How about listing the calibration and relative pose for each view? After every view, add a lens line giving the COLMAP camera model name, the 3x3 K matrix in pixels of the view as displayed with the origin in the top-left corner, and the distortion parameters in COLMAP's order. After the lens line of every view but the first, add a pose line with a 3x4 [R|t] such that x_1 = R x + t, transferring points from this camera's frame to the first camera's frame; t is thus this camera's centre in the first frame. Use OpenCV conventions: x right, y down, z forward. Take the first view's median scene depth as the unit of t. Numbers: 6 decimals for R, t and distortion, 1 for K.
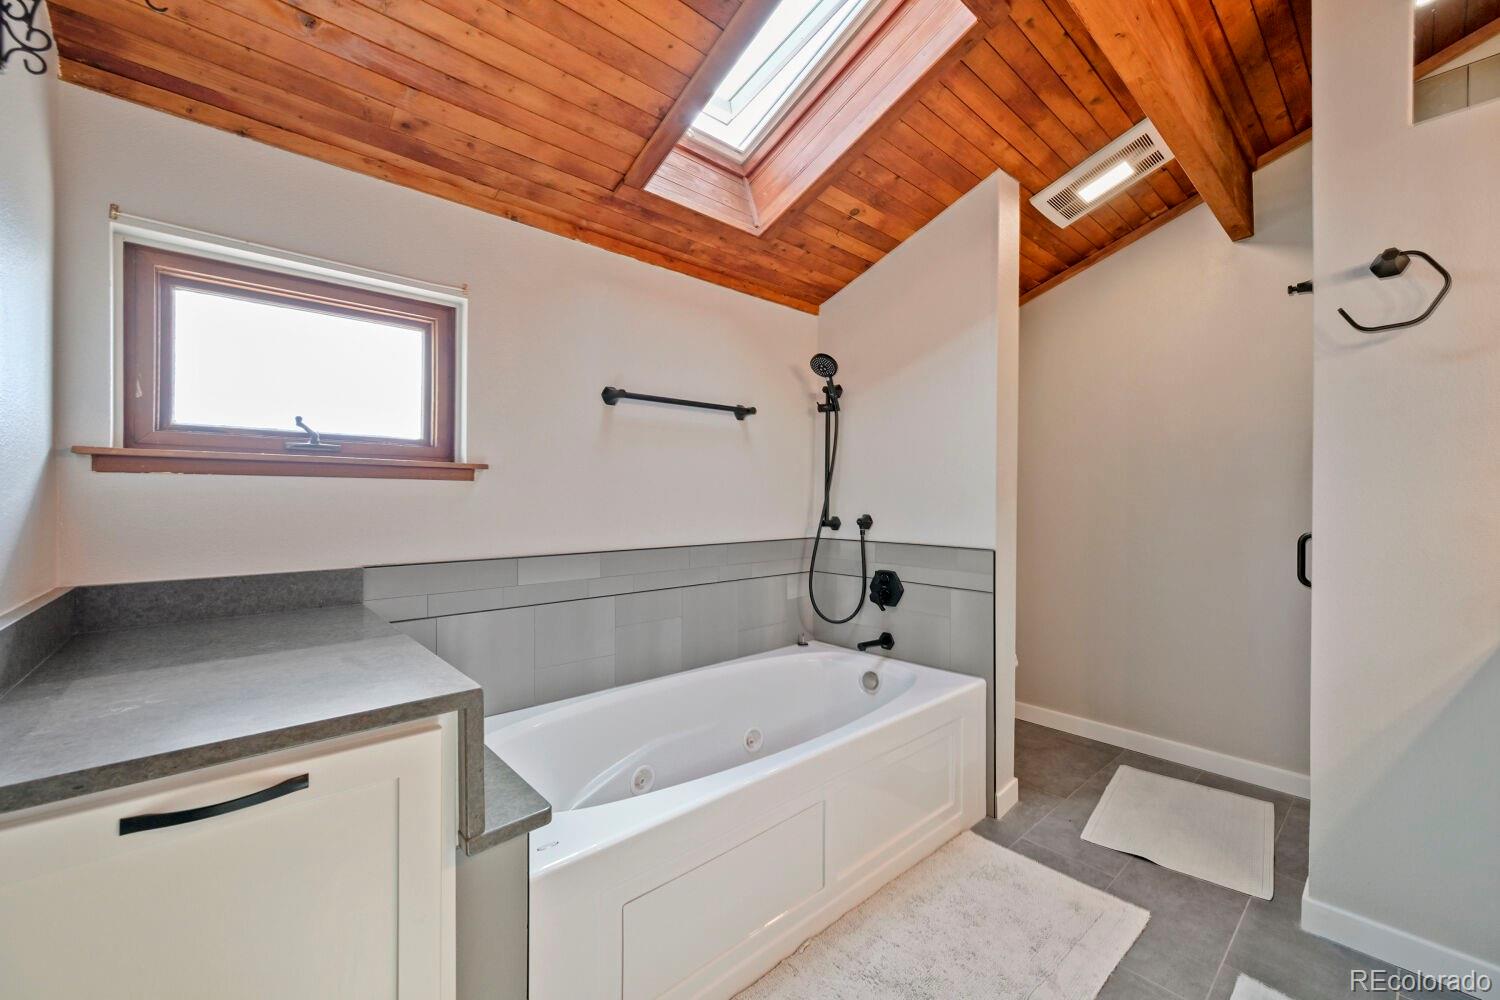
lens RADIAL K [[589.8, 0, 746.6], [0, 589.8, 500.4], [0, 0, 1]] dist [-0.002853, 0.000506]
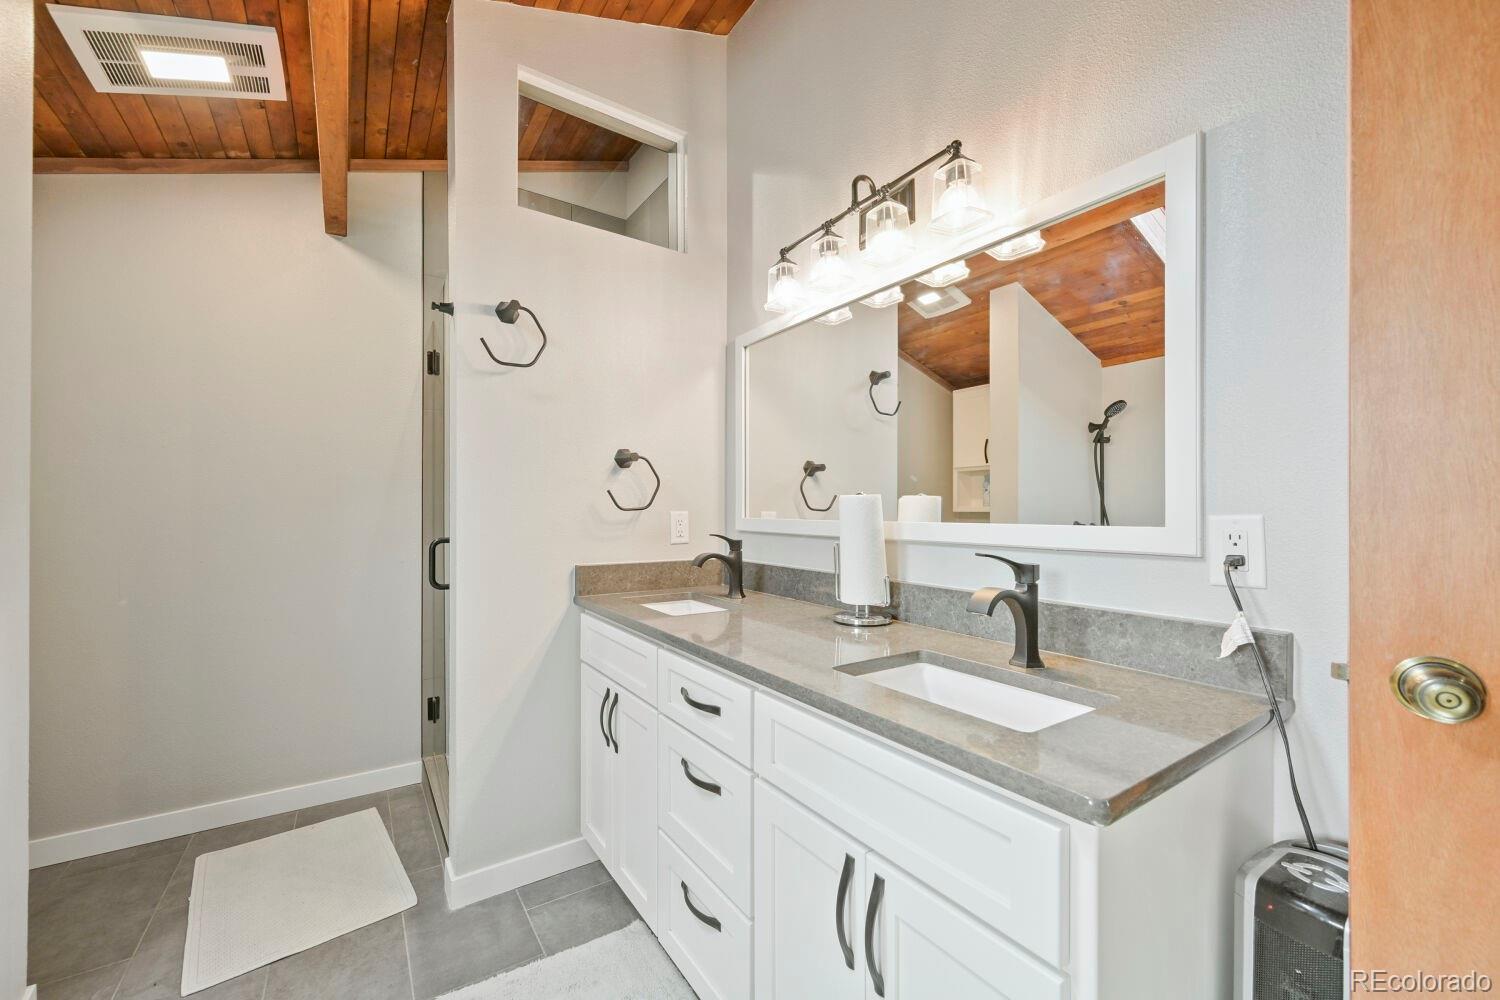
lens RADIAL K [[589.8, 0, 752.0], [0, 589.8, 513.4], [0, 0, 1]] dist [-0.002853, 0.000506]
pose [[0.115887, -0.005267, 0.993248, -0.033493], [-0.001874, 0.999983, 0.005522, 0.002115], [-0.993261, -0.002501, 0.115876, 0.234686]]
